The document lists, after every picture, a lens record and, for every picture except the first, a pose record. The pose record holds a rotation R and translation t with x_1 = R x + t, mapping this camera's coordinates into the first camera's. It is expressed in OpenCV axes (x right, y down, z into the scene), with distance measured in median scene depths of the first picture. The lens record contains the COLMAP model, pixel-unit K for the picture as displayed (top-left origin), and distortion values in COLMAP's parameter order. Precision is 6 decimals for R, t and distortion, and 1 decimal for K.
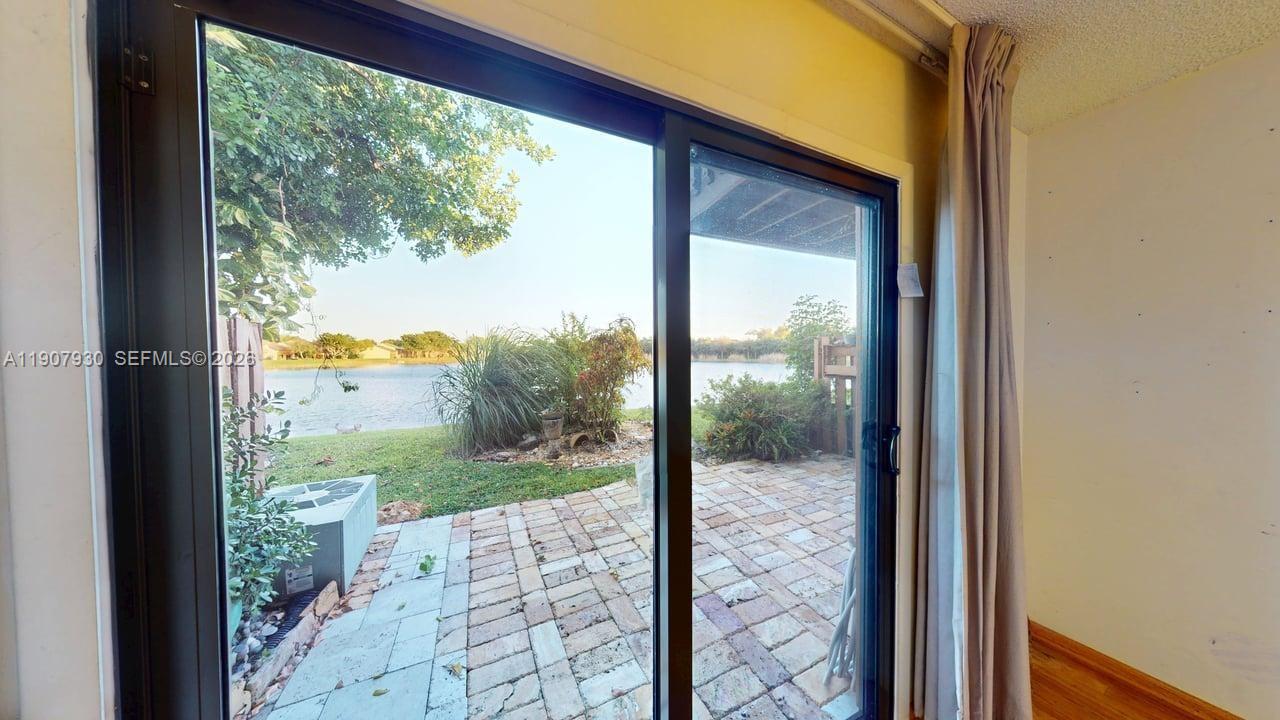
lens RADIAL K [[373.1, 0, 641.1], [0, 373.1, 360.9], [0, 0, 1]] dist [0.000602, -0.000010]
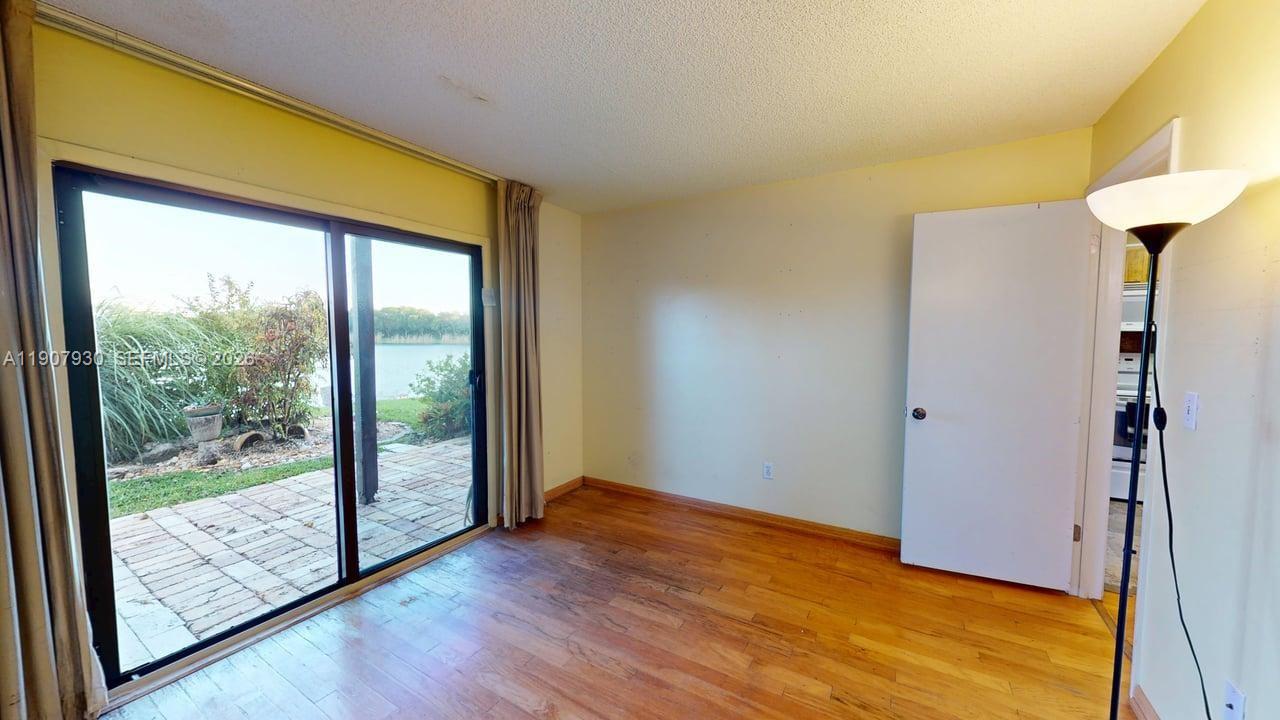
lens RADIAL K [[435.5, 0, 635.7], [0, 435.5, 359.3], [0, 0, 1]] dist [-0.003010, -0.000235]
pose [[0.831644, -0.029182, 0.554542, 0.015047], [0.006165, 0.999042, 0.043328, 0.003101], [-0.555276, -0.032615, 0.831027, -0.253347]]
